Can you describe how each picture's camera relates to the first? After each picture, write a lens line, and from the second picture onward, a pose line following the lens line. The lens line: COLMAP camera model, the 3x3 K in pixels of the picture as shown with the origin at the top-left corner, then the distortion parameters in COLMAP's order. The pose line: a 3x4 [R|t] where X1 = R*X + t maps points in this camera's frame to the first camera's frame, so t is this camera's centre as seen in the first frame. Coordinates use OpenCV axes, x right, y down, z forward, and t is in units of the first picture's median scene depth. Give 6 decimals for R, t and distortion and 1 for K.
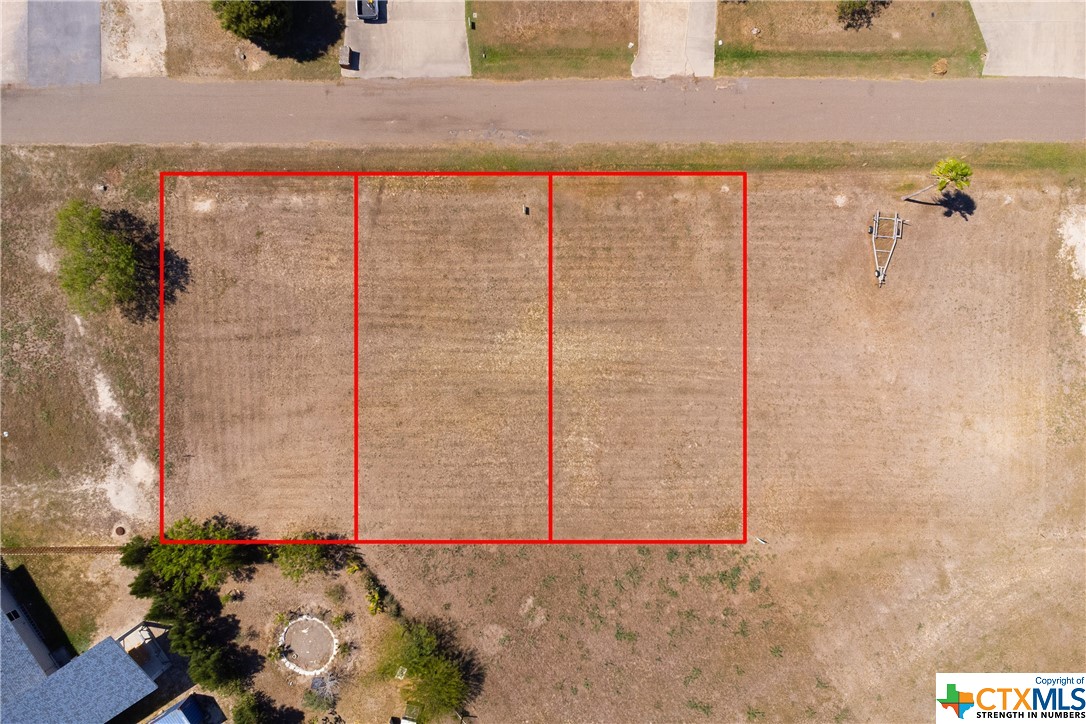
lens RADIAL K [[789.6, 0, 538.5], [0, 789.6, 358.8], [0, 0, 1]] dist [0.014491, -0.023793]
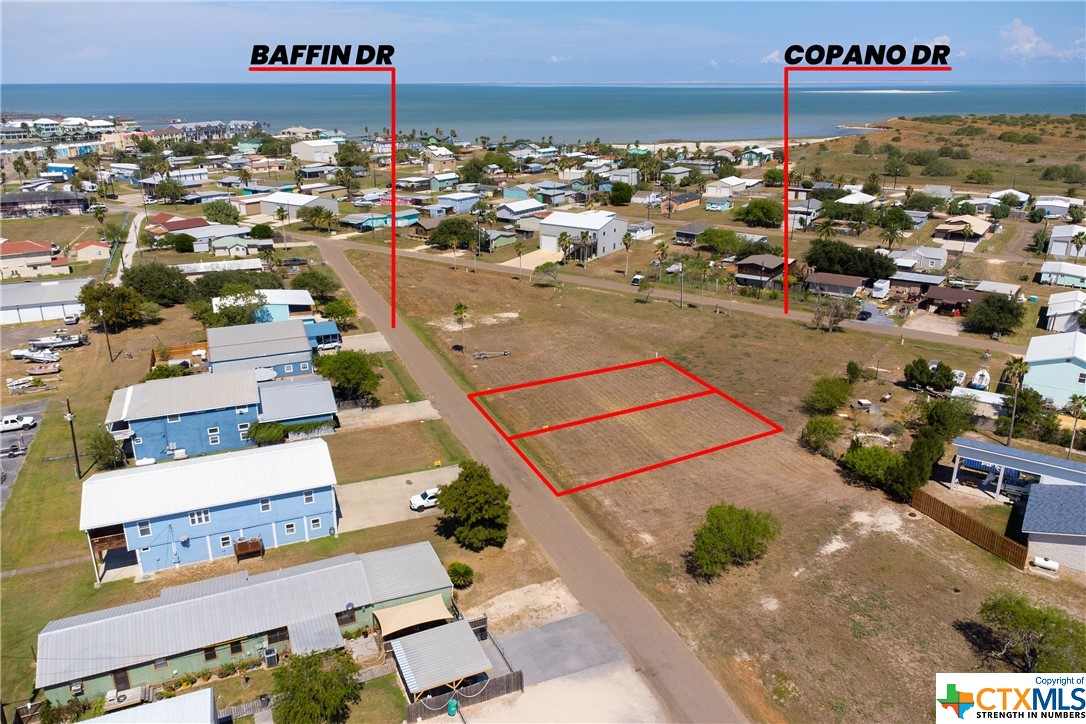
lens RADIAL K [[789.6, 0, 538.5], [0, 789.6, 358.8], [0, 0, 1]] dist [0.014491, -0.023793]
pose [[-0.377297, -0.318311, 0.869670, -1.300358], [0.926078, -0.134898, 0.352395, -0.721705], [0.005145, 0.938339, 0.345677, 0.342818]]
